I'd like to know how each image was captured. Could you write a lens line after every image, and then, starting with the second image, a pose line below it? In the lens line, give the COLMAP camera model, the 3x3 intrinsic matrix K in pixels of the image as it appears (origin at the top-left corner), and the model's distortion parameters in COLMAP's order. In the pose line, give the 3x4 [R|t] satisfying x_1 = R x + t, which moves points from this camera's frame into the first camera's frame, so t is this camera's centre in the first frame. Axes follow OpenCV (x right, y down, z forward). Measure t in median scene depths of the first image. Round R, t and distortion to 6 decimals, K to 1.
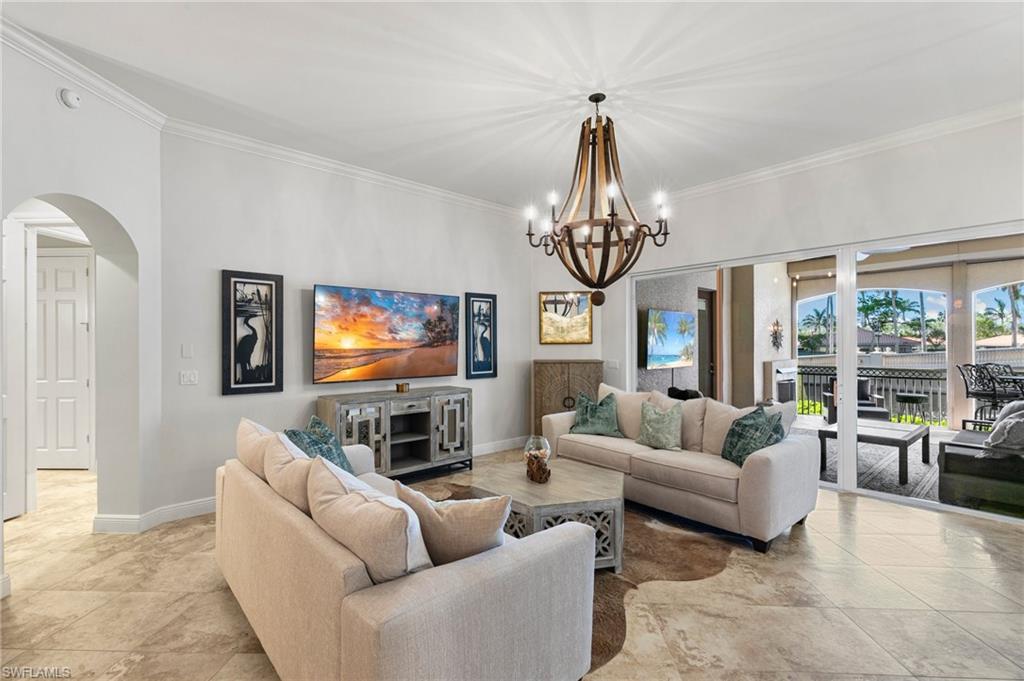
lens RADIAL K [[455.8, 0, 513.1], [0, 455.8, 343.0], [0, 0, 1]] dist [0.002085, -0.000157]
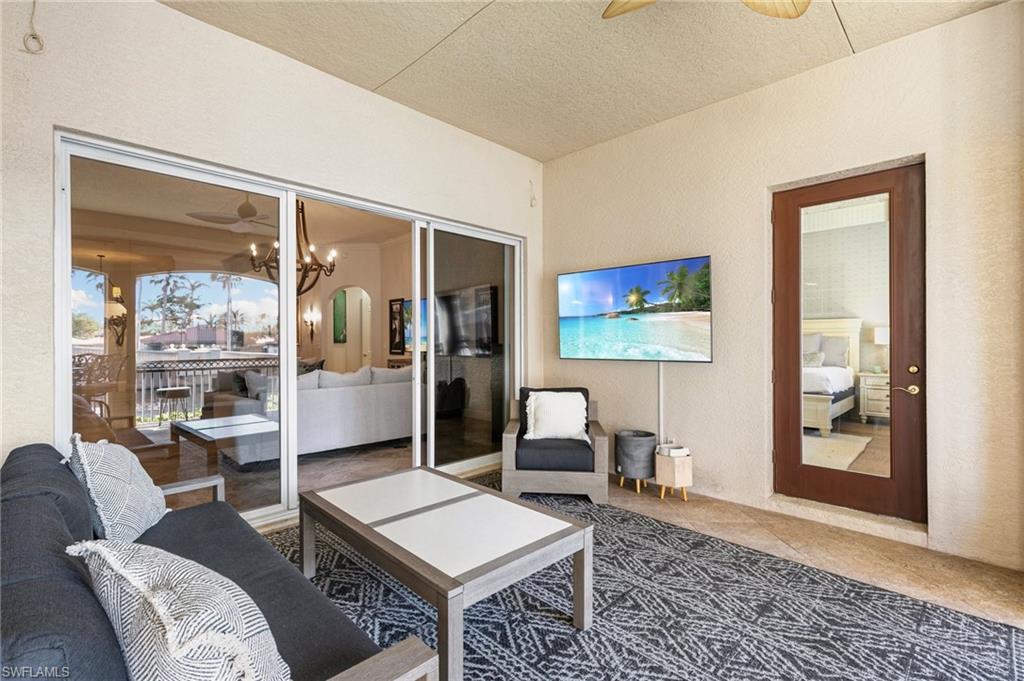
lens RADIAL K [[454.3, 0, 512.0], [0, 454.3, 340.5], [0, 0, 1]] dist [0.002997, -0.000198]
pose [[0.068428, -0.001329, -0.997655, 0.755513], [0.007422, 0.999972, -0.000823, 0.022845], [0.997628, -0.007348, 0.068436, 0.652630]]
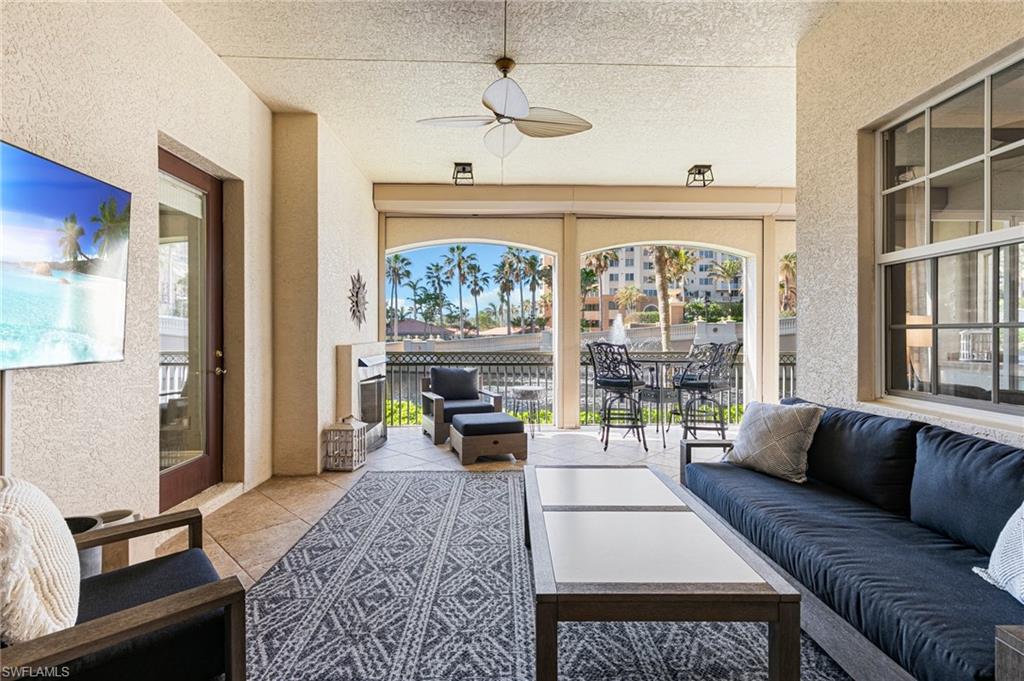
lens RADIAL K [[454.3, 0, 512.0], [0, 454.3, 340.5], [0, 0, 1]] dist [0.002997, -0.000198]
pose [[0.640255, -0.005649, 0.768141, 0.280665], [-0.006641, 0.999895, 0.012889, 0.027341], [-0.768133, -0.013354, 0.640150, 0.516881]]
